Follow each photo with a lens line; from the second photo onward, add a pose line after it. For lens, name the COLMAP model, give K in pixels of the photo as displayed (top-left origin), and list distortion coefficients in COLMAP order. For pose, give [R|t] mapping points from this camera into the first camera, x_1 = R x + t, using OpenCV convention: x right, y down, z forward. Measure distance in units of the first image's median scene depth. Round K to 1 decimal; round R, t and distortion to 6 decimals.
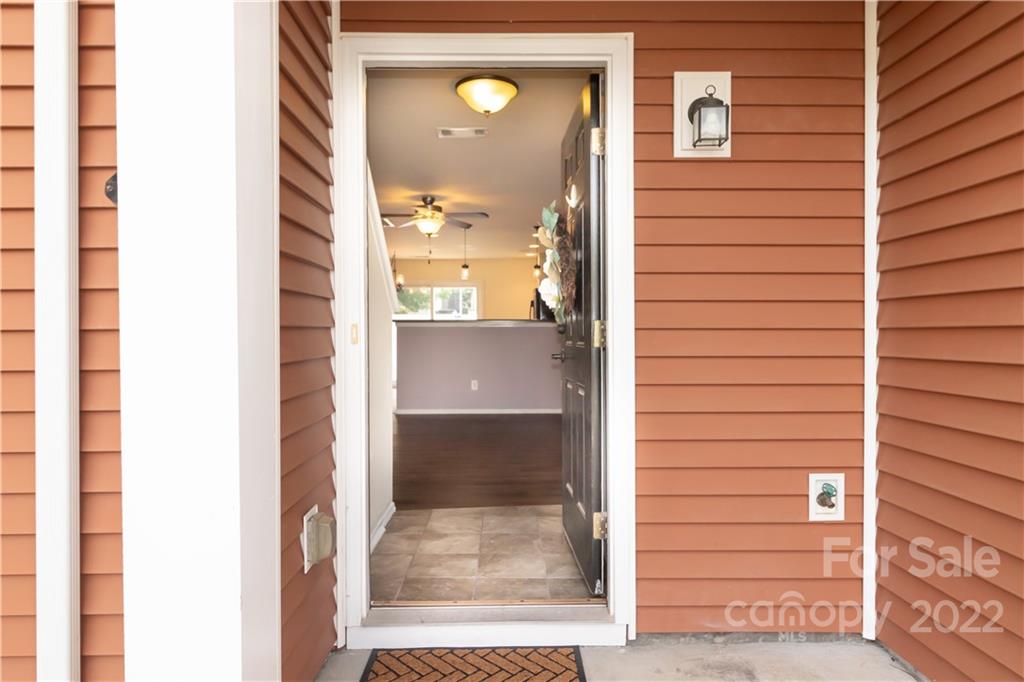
lens RADIAL K [[656.2, 0, 514.6], [0, 656.2, 340.1], [0, 0, 1]] dist [0.027234, -0.001701]
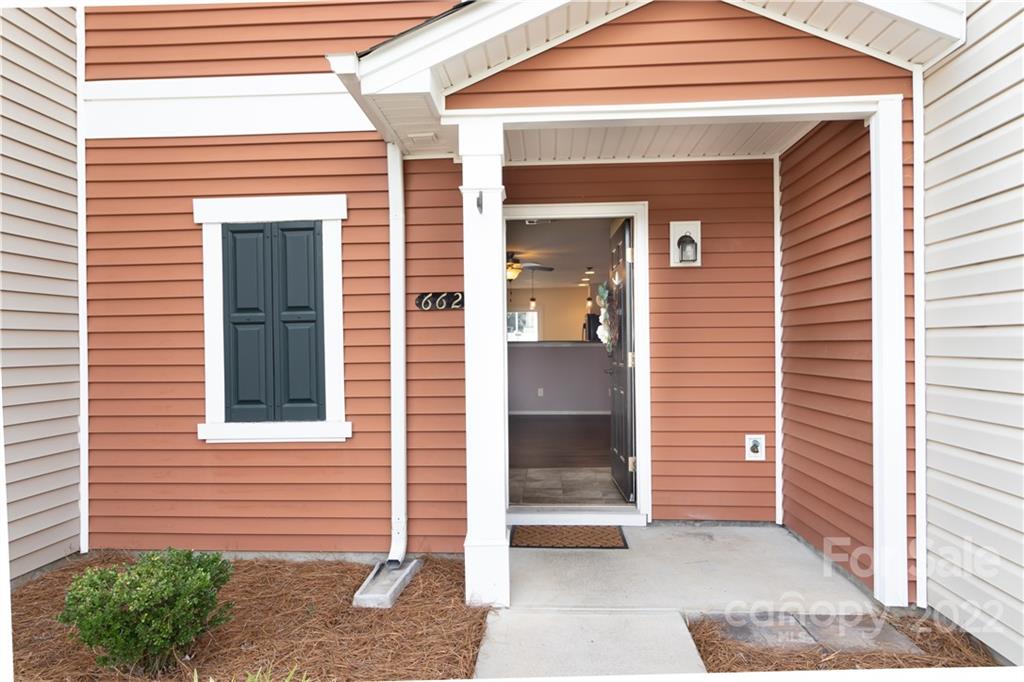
lens RADIAL K [[656.2, 0, 506.2], [0, 656.2, 340.0], [0, 0, 1]] dist [0.027234, -0.001701]
pose [[0.996655, -0.004536, -0.081598, -0.073226], [0.003130, 0.999845, -0.017353, -0.034833], [0.081664, 0.017040, 0.996514, -0.904170]]
